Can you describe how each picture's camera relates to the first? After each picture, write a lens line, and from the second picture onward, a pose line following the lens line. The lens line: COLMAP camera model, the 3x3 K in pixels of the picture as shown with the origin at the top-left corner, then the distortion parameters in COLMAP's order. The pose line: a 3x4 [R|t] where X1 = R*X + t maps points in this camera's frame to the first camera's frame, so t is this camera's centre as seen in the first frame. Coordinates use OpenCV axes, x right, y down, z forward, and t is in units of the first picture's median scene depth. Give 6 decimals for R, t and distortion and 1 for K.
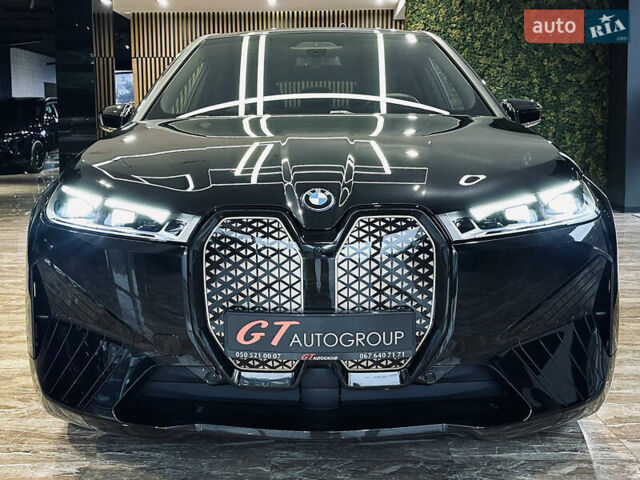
lens RADIAL K [[771.0, 0, 298.6], [0, 771.0, 169.8], [0, 0, 1]] dist [0.180758, -0.346575]
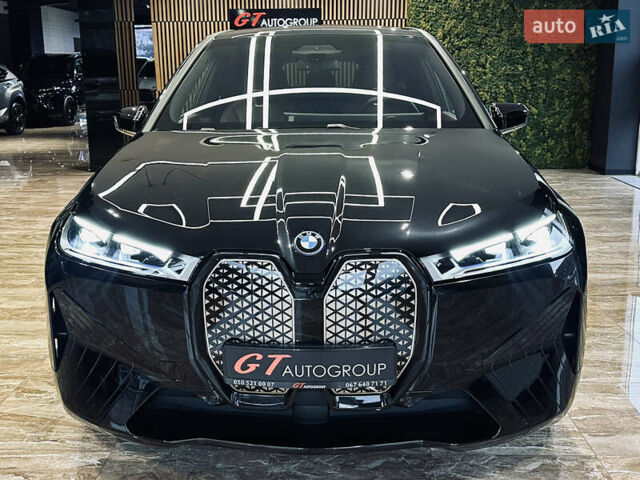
lens RADIAL K [[699.1, 0, 301.0], [0, 699.1, 200.5], [0, 0, 1]] dist [0.172591, -0.347174]
pose [[0.999897, 0.002743, -0.014057, 0.025637], [-0.000938, 0.991925, 0.126822, -0.132070], [0.014292, -0.126796, 0.991826, 0.036718]]
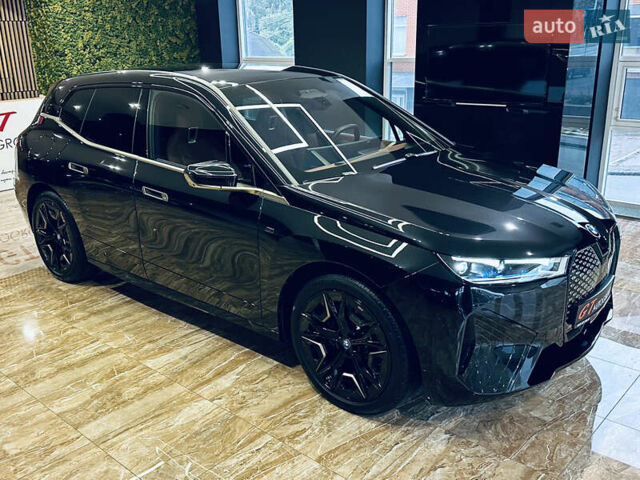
lens RADIAL K [[631.1, 0, 314.7], [0, 631.1, 231.2], [0, 0, 1]] dist [0.142140, -0.281815]
pose [[0.649260, -0.228051, 0.725571, -1.344849], [0.063600, 0.966926, 0.246999, -0.336276], [-0.757903, -0.114220, 0.642291, 0.490632]]
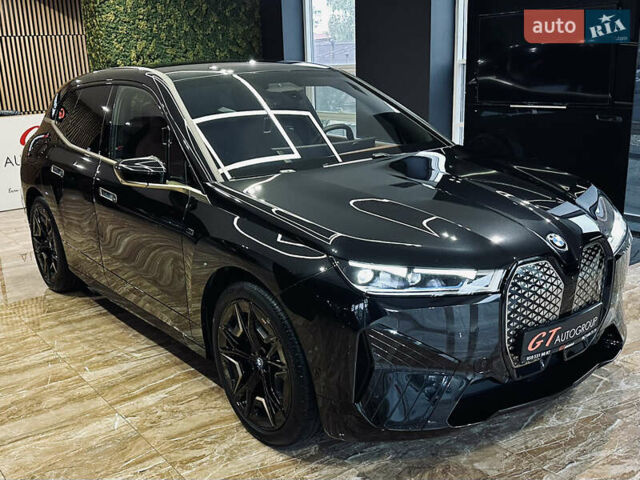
lens RADIAL K [[700.1, 0, 292.9], [0, 700.1, 257.7], [0, 0, 1]] dist [0.166931, -0.385416]
pose [[0.800480, -0.185701, 0.569866, -1.026950], [0.073703, 0.974073, 0.213890, -0.229658], [-0.594811, -0.129214, 0.793413, 0.225481]]
